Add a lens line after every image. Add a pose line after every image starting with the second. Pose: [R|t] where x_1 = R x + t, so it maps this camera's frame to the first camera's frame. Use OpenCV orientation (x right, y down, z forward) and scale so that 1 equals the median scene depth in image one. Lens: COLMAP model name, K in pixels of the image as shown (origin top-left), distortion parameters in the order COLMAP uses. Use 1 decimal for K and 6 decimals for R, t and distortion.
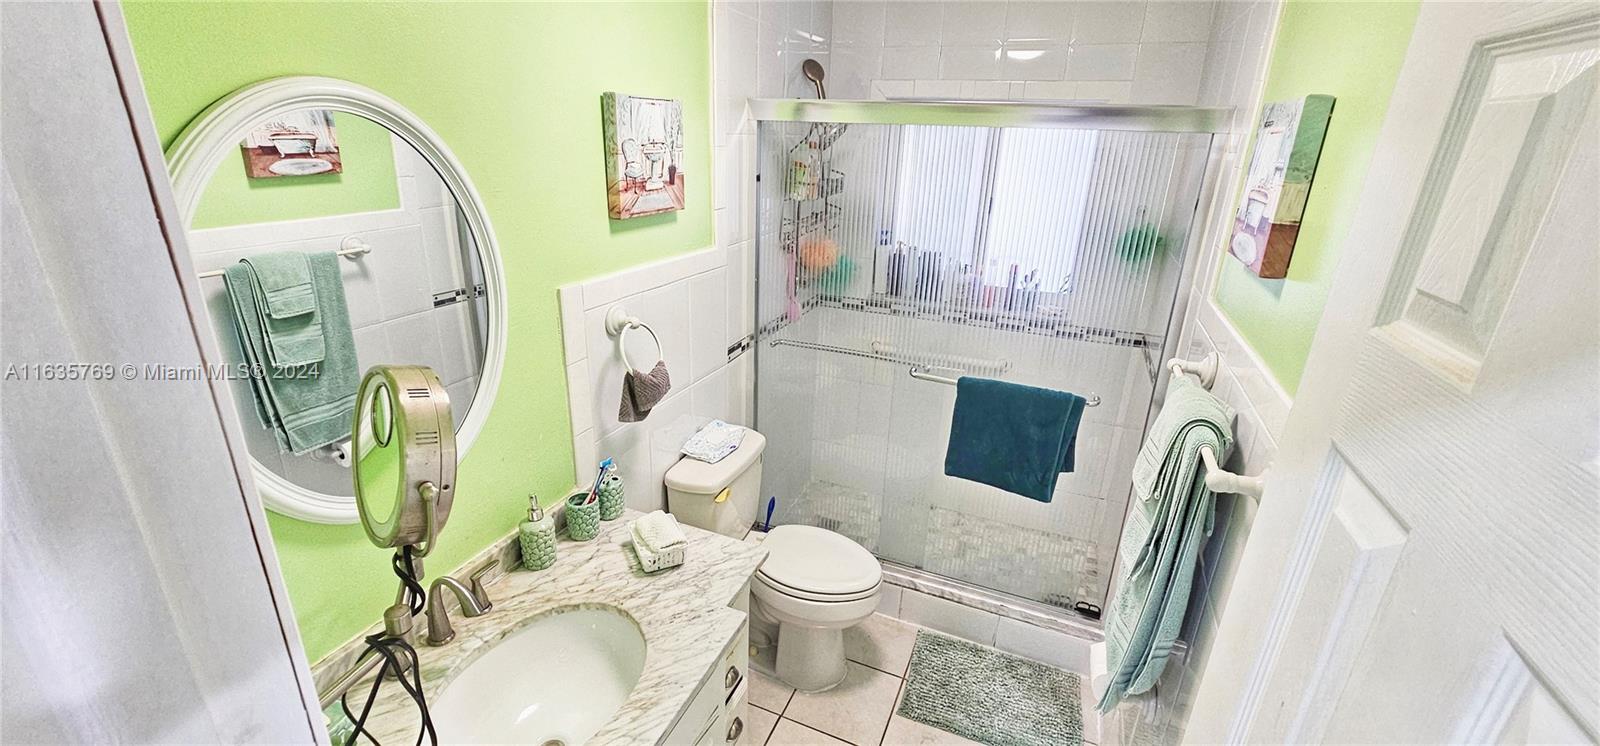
lens RADIAL K [[656.1, 0, 794.4], [0, 656.1, 374.9], [0, 0, 1]] dist [0.000545, -0.001281]
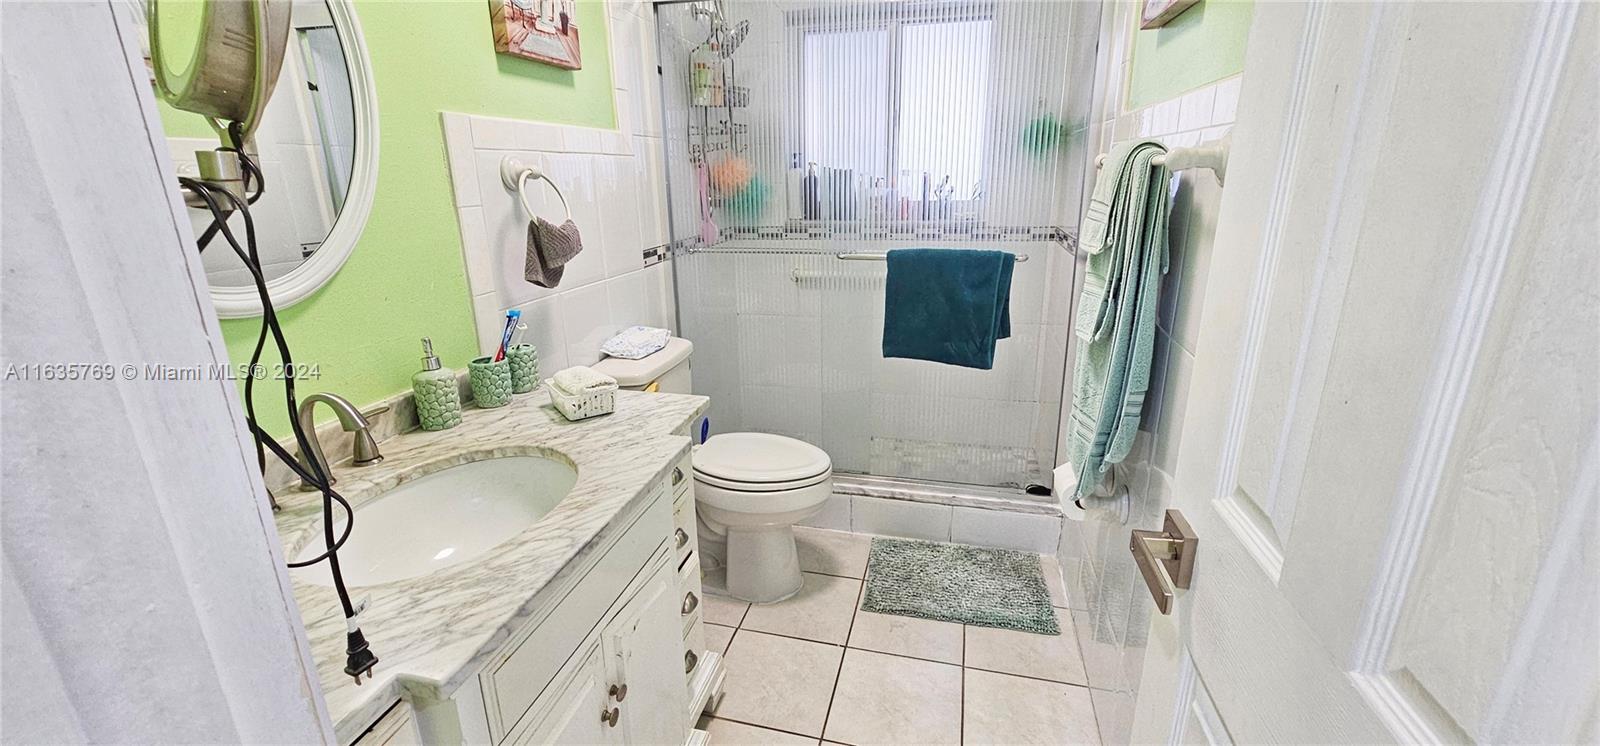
lens RADIAL K [[656.1, 0, 794.7], [0, 656.1, 373.0], [0, 0, 1]] dist [0.000545, -0.001281]
pose [[0.987514, -0.092907, 0.127215, -0.025746], [0.099080, 0.994146, -0.043082, 0.213946], [-0.122467, 0.055148, 0.990939, 0.065246]]
